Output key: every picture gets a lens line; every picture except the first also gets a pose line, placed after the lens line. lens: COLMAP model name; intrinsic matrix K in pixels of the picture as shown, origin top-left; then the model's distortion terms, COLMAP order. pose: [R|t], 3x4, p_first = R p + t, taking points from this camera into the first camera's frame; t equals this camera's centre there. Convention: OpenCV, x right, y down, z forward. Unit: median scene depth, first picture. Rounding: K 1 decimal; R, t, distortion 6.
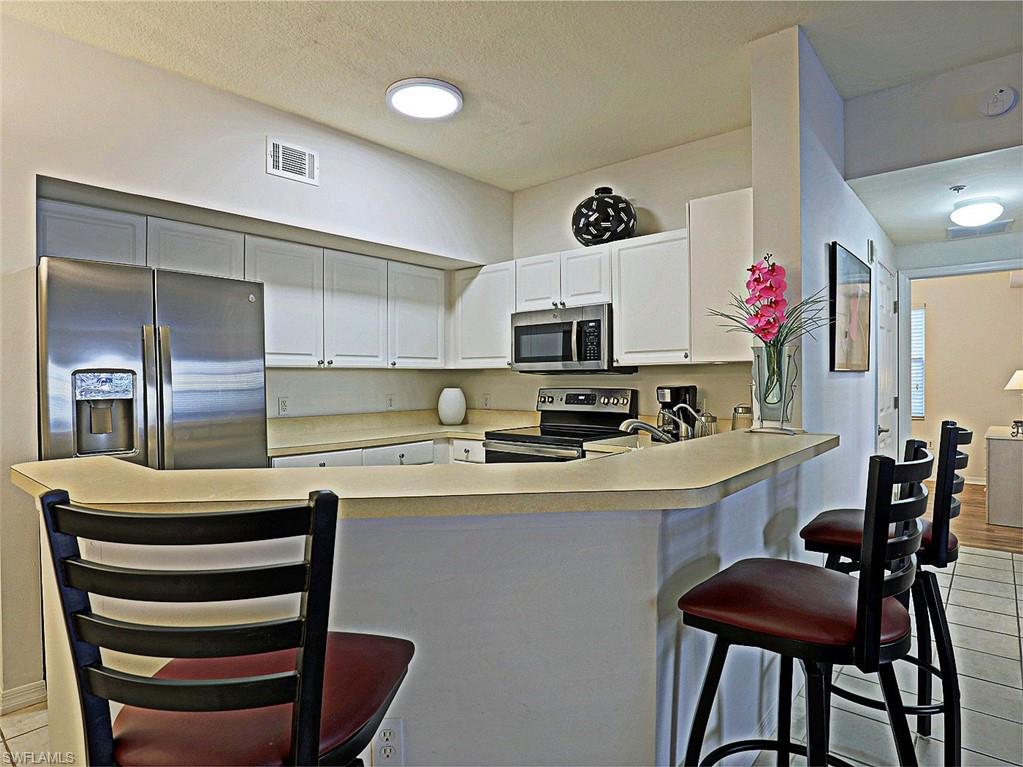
lens RADIAL K [[559.0, 0, 511.5], [0, 559.0, 383.5], [0, 0, 1]] dist [-0.038642, 0.006639]
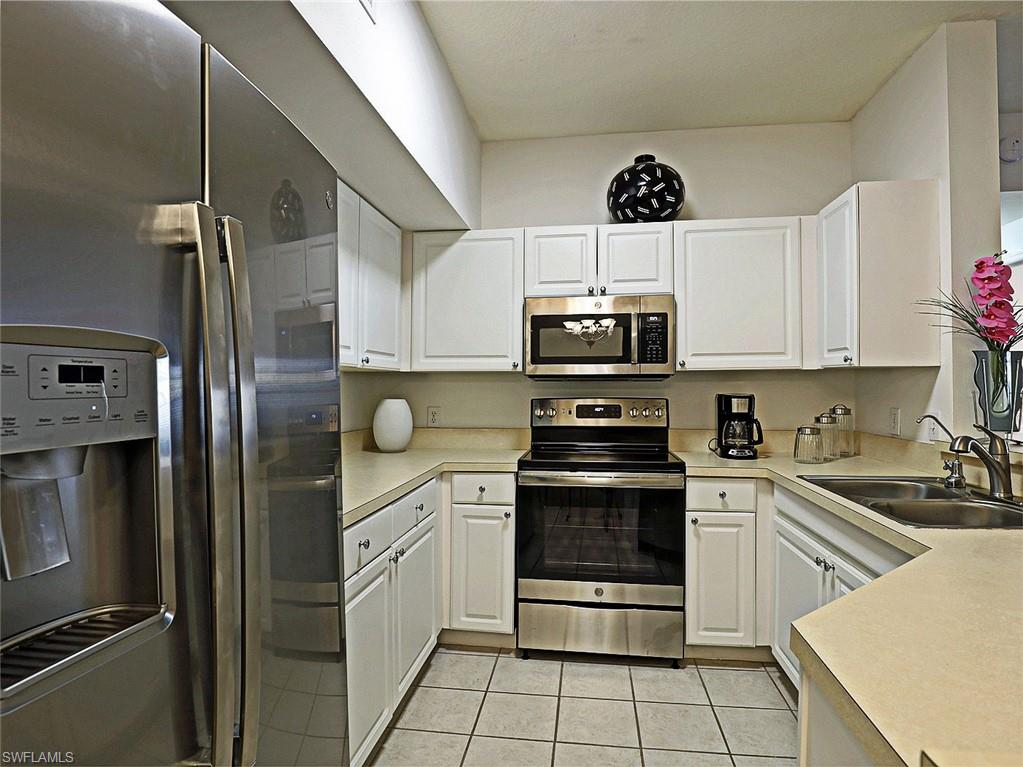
lens RADIAL K [[559.0, 0, 511.5], [0, 559.0, 383.5], [0, 0, 1]] dist [-0.038642, 0.006639]
pose [[0.844981, 0.008646, 0.534726, -0.518938], [0.002014, 0.999811, -0.019349, 0.003882], [-0.534793, 0.017426, 0.844804, 0.484406]]
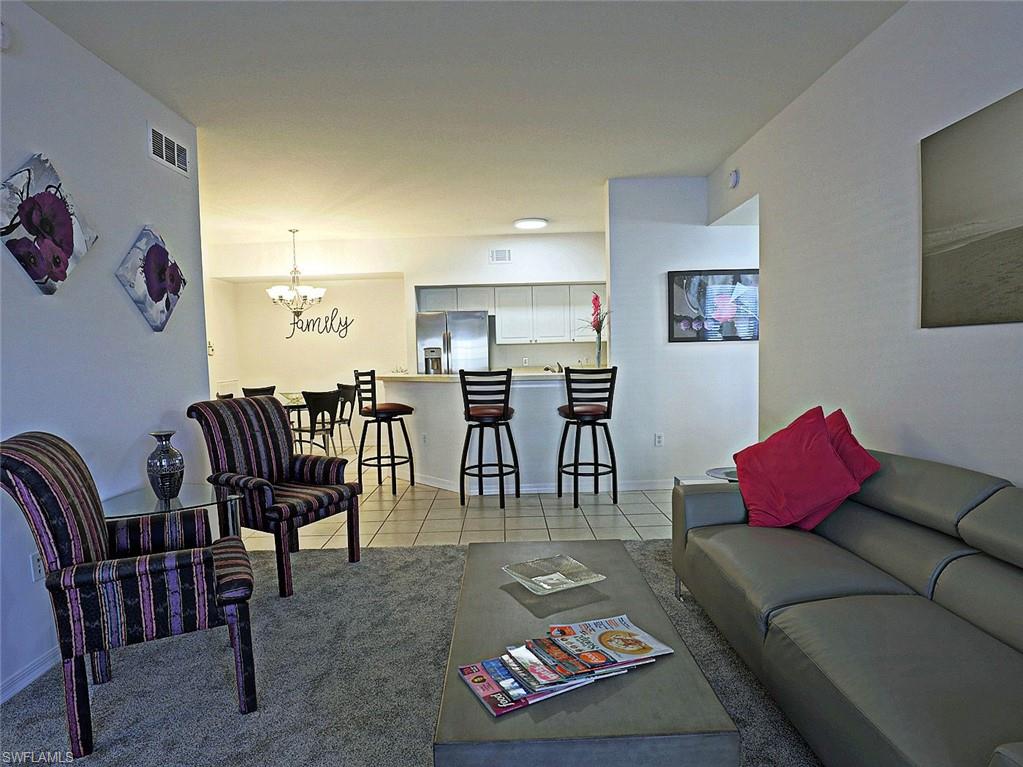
lens RADIAL K [[569.5, 0, 510.5], [0, 569.5, 388.8], [0, 0, 1]] dist [-0.033619, 0.000143]
pose [[0.661926, 0.040161, -0.748492, 1.397893], [0.013065, 0.997794, 0.065091, 0.001822], [0.749455, -0.052864, 0.659941, -0.557794]]
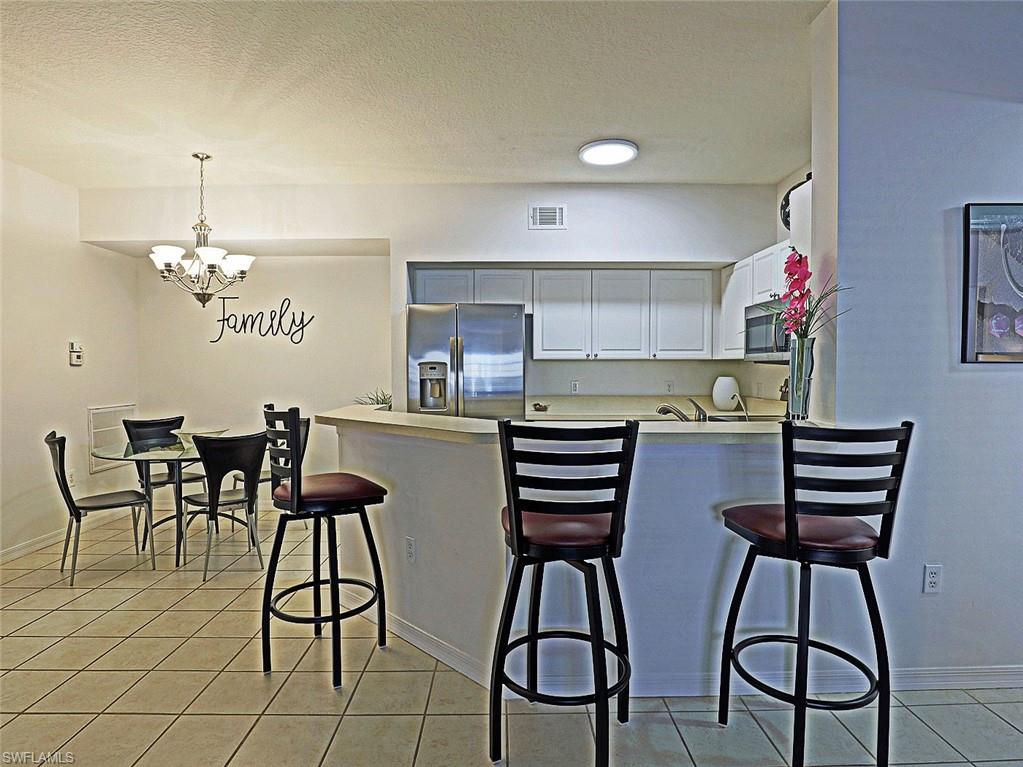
lens RADIAL K [[559.0, 0, 511.5], [0, 559.0, 383.5], [0, 0, 1]] dist [-0.038642, 0.006639]
pose [[0.659618, 0.027860, -0.751084, 0.622663], [-0.010727, 0.999560, 0.027655, -0.006409], [0.751524, -0.010185, 0.659627, -0.029481]]
